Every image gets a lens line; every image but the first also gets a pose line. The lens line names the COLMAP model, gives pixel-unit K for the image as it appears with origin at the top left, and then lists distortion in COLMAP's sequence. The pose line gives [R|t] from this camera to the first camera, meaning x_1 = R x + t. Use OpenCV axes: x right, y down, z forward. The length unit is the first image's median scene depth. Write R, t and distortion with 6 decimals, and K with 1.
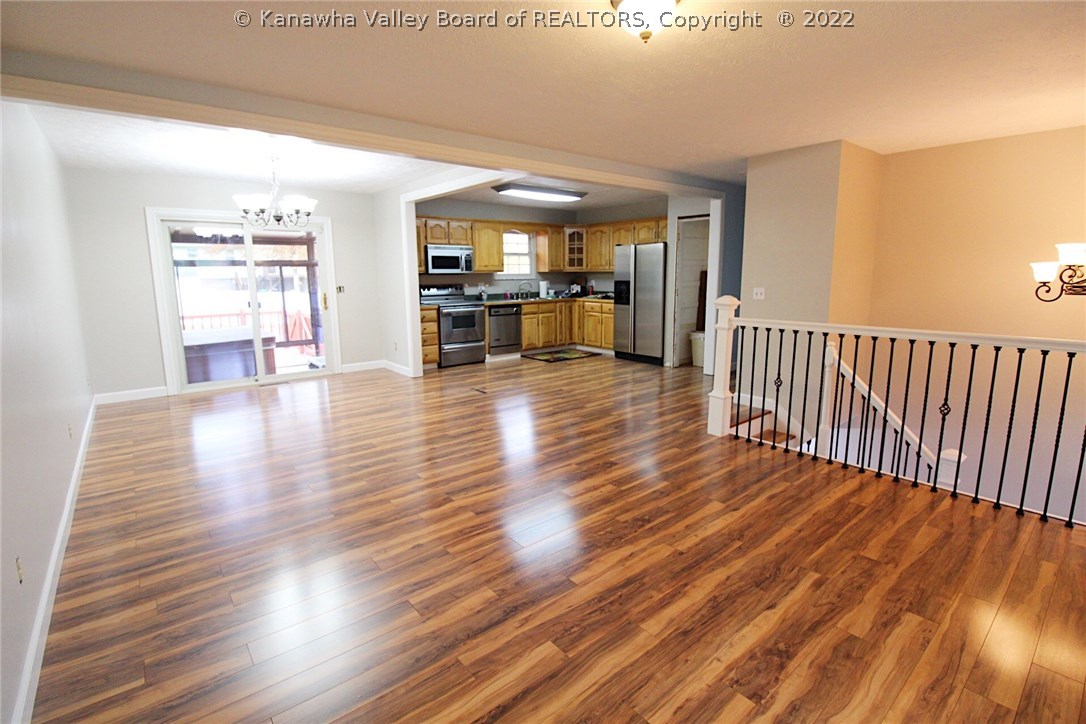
lens RADIAL K [[507.2, 0, 543.0], [0, 507.2, 362.0], [0, 0, 1]] dist [-0.000246, -0.000035]
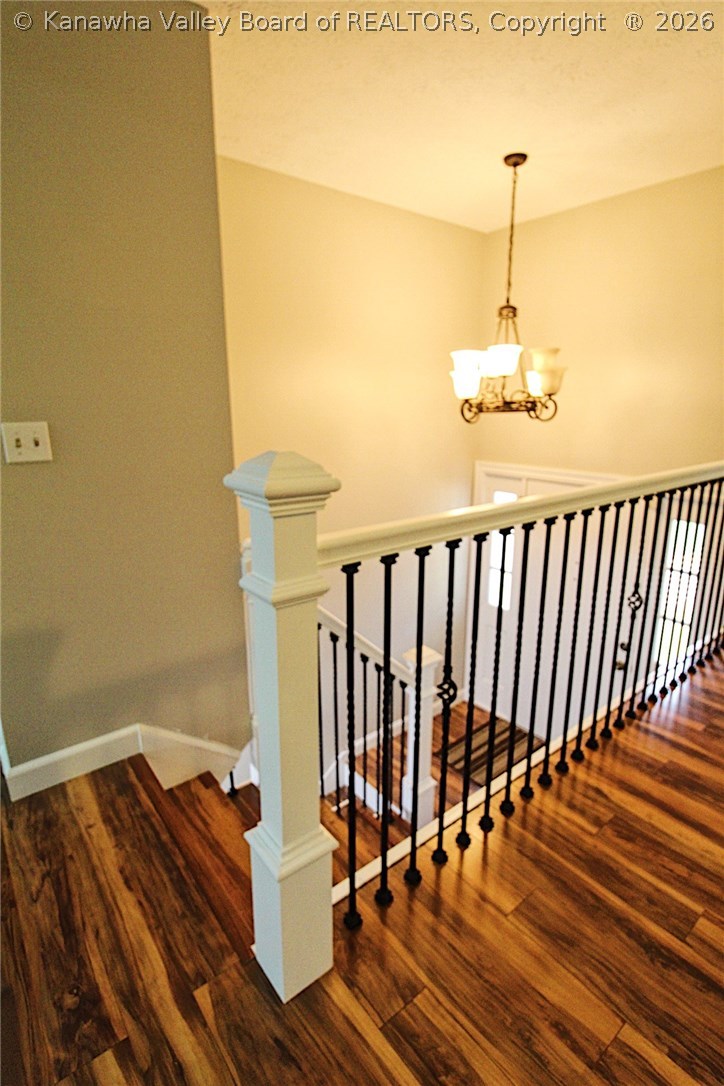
lens RADIAL K [[538.9, 0, 362.0], [0, 538.9, 543.0], [0, 0, 1]] dist [-0.002111, -0.000460]
pose [[0.020453, -0.237864, 0.971083, 0.148071], [0.172265, 0.957598, 0.230933, -0.169720], [-0.984838, 0.162560, 0.060562, 1.152748]]
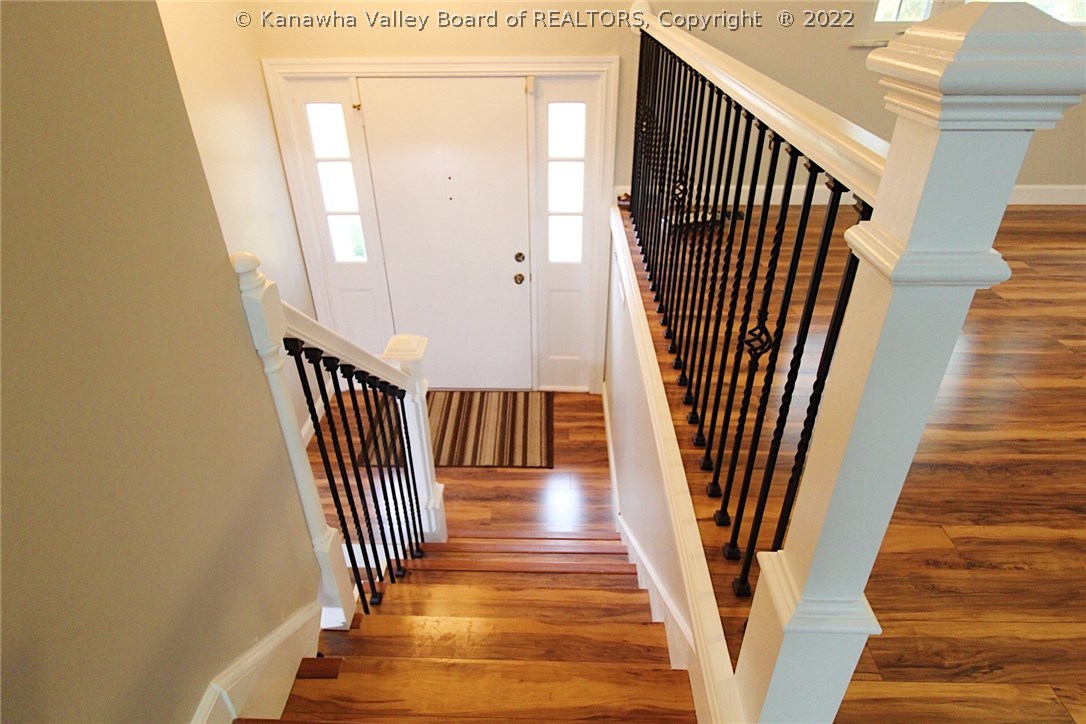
lens RADIAL K [[626.1, 0, 541.4], [0, 626.1, 347.8], [0, 0, 1]] dist [0.002074, 0.000291]
pose [[-0.747811, -0.329090, 0.576609, 0.385970], [0.121382, 0.786094, 0.606071, -0.199756], [-0.652721, 0.523217, -0.547905, 1.422089]]
